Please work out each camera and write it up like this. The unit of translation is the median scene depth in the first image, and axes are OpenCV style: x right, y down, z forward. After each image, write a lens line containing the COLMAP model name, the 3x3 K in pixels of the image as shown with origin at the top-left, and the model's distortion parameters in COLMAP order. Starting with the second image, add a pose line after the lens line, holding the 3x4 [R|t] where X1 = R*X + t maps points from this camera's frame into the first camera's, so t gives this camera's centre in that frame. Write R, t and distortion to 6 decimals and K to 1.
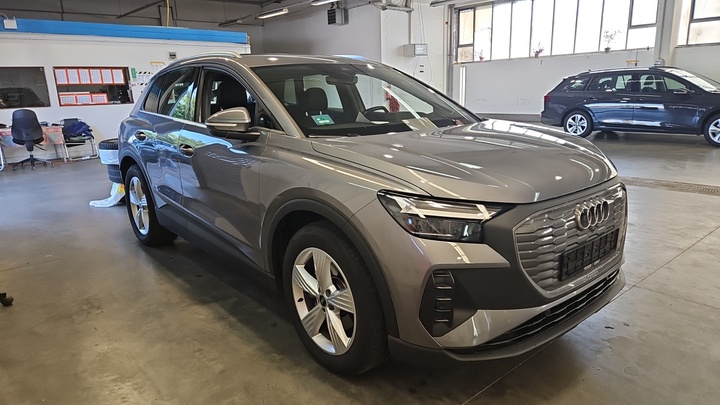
lens RADIAL K [[485.4, 0, 360.0], [0, 485.4, 202.5], [0, 0, 1]] dist [-0.019491, -0.003986]
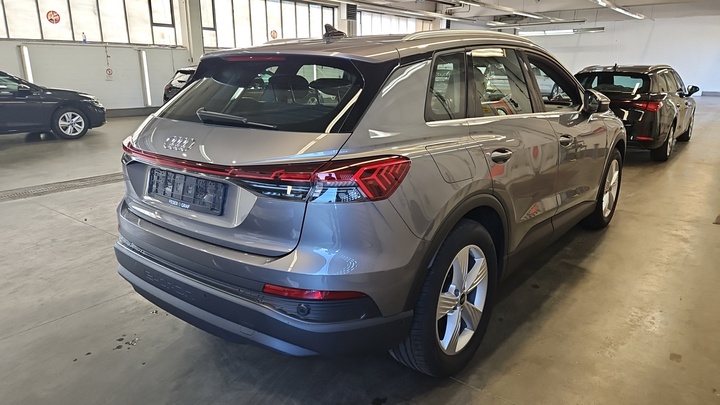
lens RADIAL K [[485.4, 0, 360.0], [0, 485.4, 202.5], [0, 0, 1]] dist [-0.019491, -0.003986]
pose [[-0.196065, -0.211712, 0.957464, -0.894942], [0.215705, 0.943187, 0.252726, -0.234379], [-0.956572, 0.256080, -0.139258, 1.151920]]
